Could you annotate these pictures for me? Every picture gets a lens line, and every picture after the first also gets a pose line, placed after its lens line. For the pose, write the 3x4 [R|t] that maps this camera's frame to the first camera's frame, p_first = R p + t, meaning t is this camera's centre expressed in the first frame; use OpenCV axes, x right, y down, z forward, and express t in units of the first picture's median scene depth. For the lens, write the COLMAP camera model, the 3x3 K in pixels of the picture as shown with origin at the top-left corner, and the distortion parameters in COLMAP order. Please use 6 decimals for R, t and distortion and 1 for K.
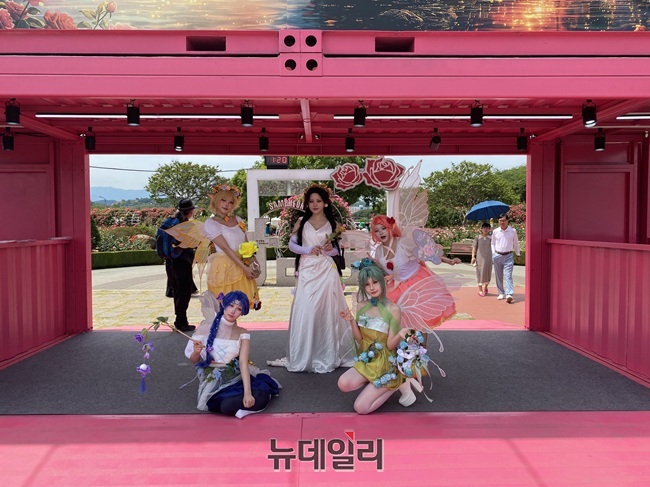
lens RADIAL K [[492.4, 0, 325.0], [0, 492.4, 243.0], [0, 0, 1]] dist [-0.000698, -0.000159]
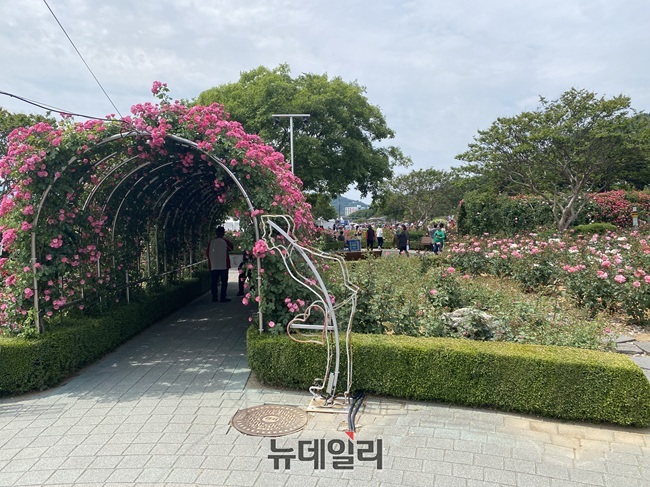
lens RADIAL K [[492.4, 0, 325.2], [0, 492.4, 243.9], [0, 0, 1]] dist [-0.000698, -0.000159]
pose [[0.999997, 0.002469, -0.000236, 0.038353], [-0.002469, 0.999997, -0.000050, -0.016835], [0.000236, 0.000050, 1.000000, 0.389309]]
